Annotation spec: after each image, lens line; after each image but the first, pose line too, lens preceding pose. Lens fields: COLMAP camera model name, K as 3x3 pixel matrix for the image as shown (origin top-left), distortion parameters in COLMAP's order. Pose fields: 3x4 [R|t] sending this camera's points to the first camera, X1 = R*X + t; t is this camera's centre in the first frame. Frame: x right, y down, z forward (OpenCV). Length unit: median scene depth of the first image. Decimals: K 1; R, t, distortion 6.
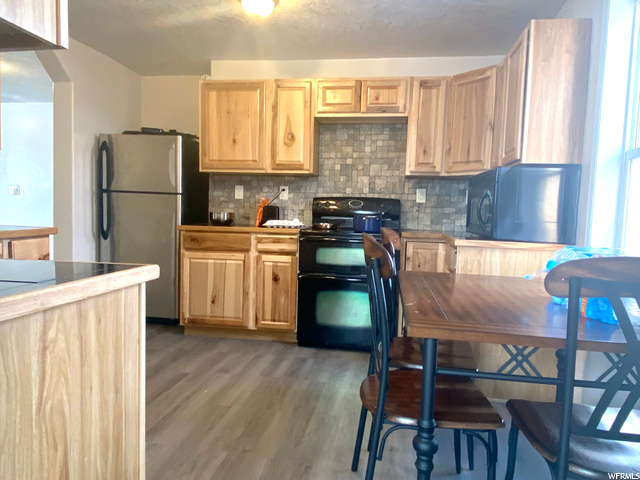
lens RADIAL K [[434.3, 0, 320.9], [0, 434.3, 238.8], [0, 0, 1]] dist [0.010650, -0.000375]
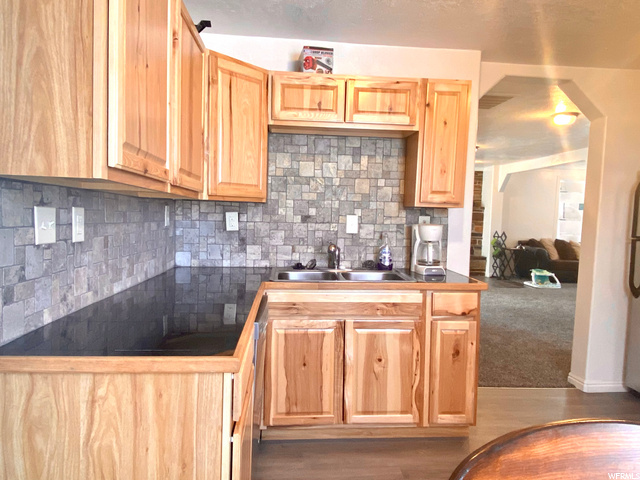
lens RADIAL K [[434.3, 0, 319.9], [0, 434.3, 242.1], [0, 0, 1]] dist [0.010650, -0.000375]
pose [[0.254529, 0.032726, -0.966511, 0.805774], [-0.092766, 0.995645, 0.009283, -0.305314], [0.962606, 0.087296, 0.256456, 1.236936]]
